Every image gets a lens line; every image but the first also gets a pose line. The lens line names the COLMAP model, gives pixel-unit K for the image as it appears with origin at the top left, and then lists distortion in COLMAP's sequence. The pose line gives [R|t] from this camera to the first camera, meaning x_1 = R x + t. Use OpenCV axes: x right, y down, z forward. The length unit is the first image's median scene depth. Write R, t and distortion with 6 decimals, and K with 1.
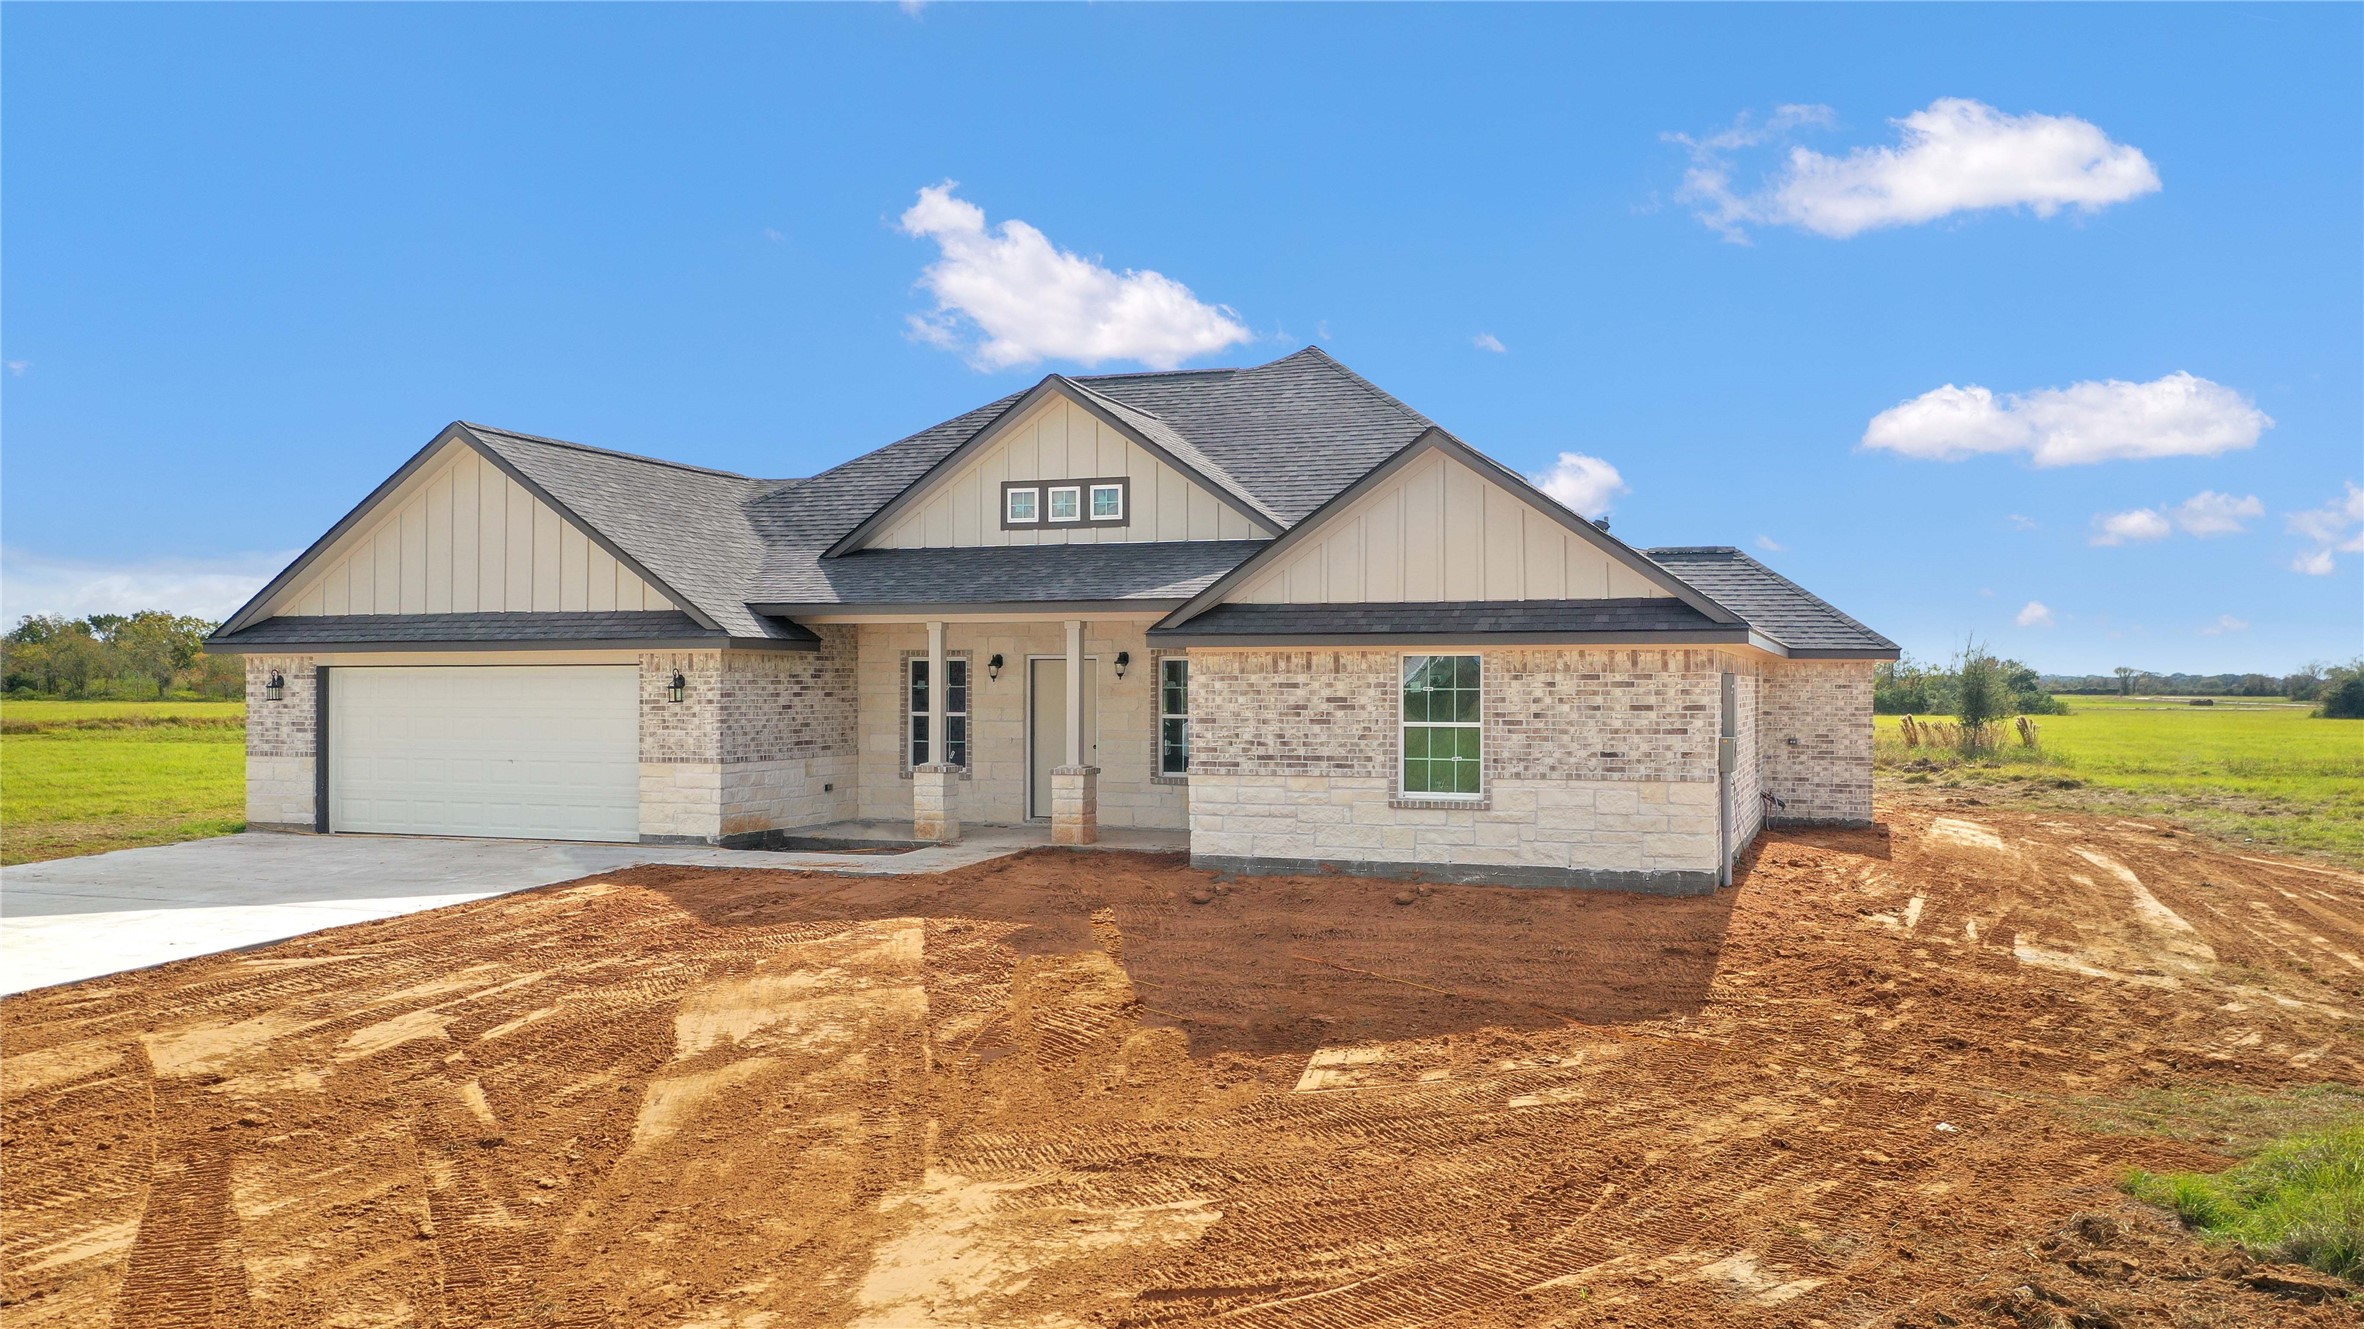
lens RADIAL K [[1908.2, 0, 1182.0], [0, 1908.2, 664.5], [0, 0, 1]] dist [0.000031, -0.003159]
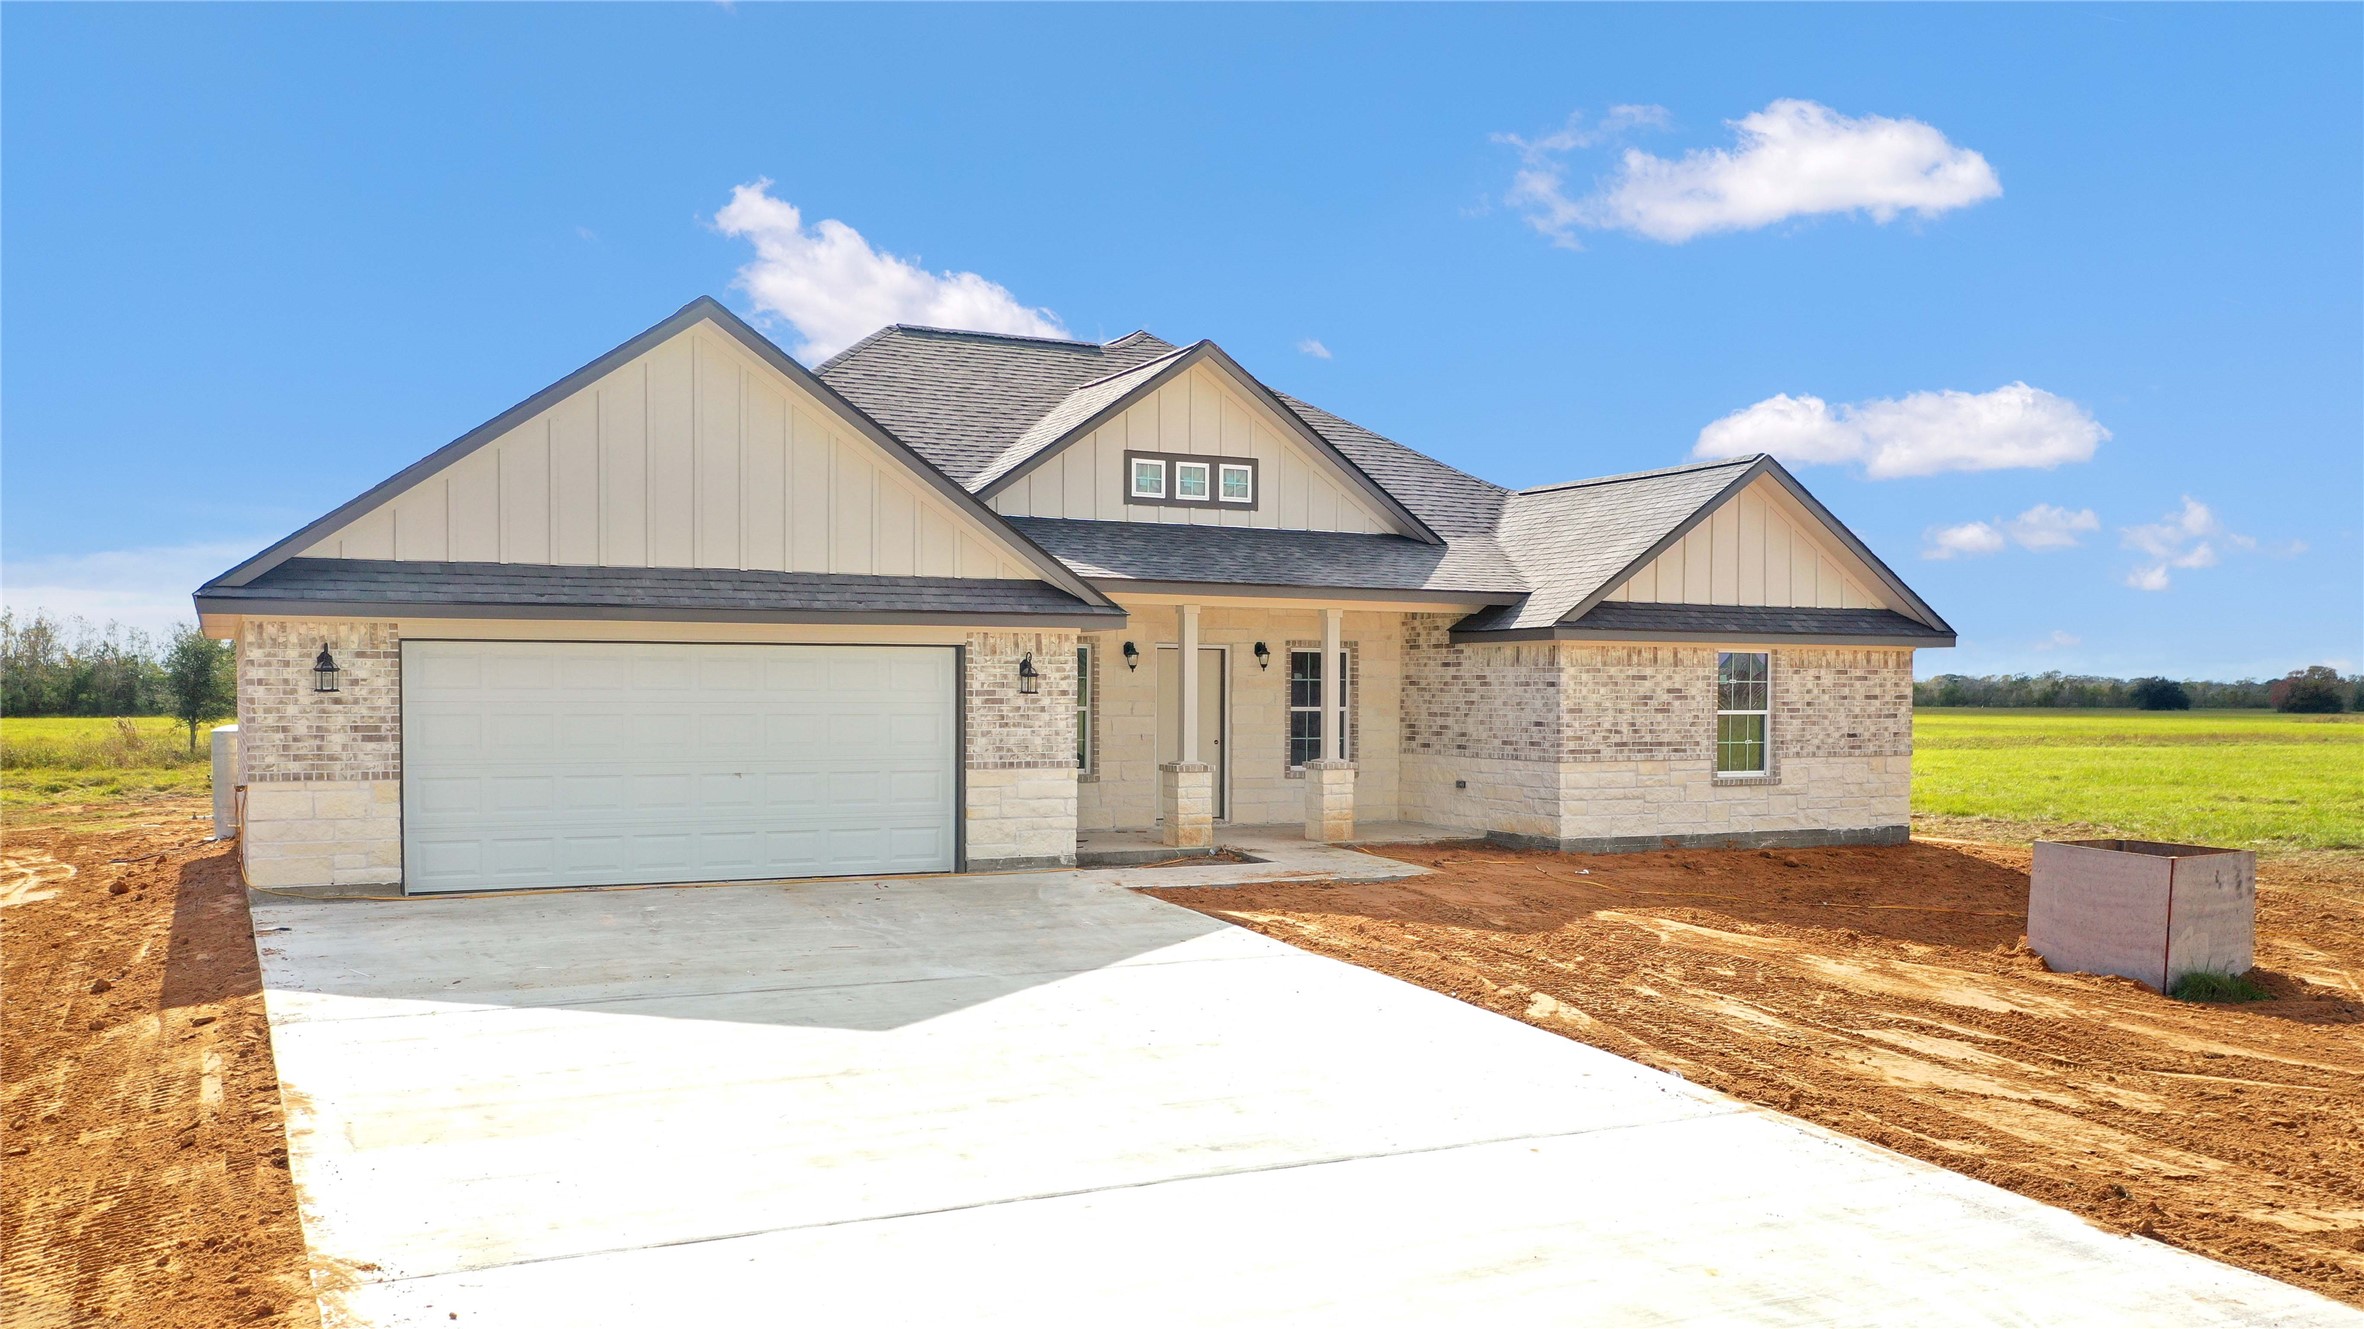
lens RADIAL K [[1931.7, 0, 1189.9], [0, 1931.7, 758.8], [0, 0, 1]] dist [-0.003024, -0.001203]
pose [[0.677238, -0.023530, 0.735388, -0.826052], [-0.010873, 0.999059, 0.041979, 0.012284], [-0.735684, -0.036426, 0.676345, 0.395365]]
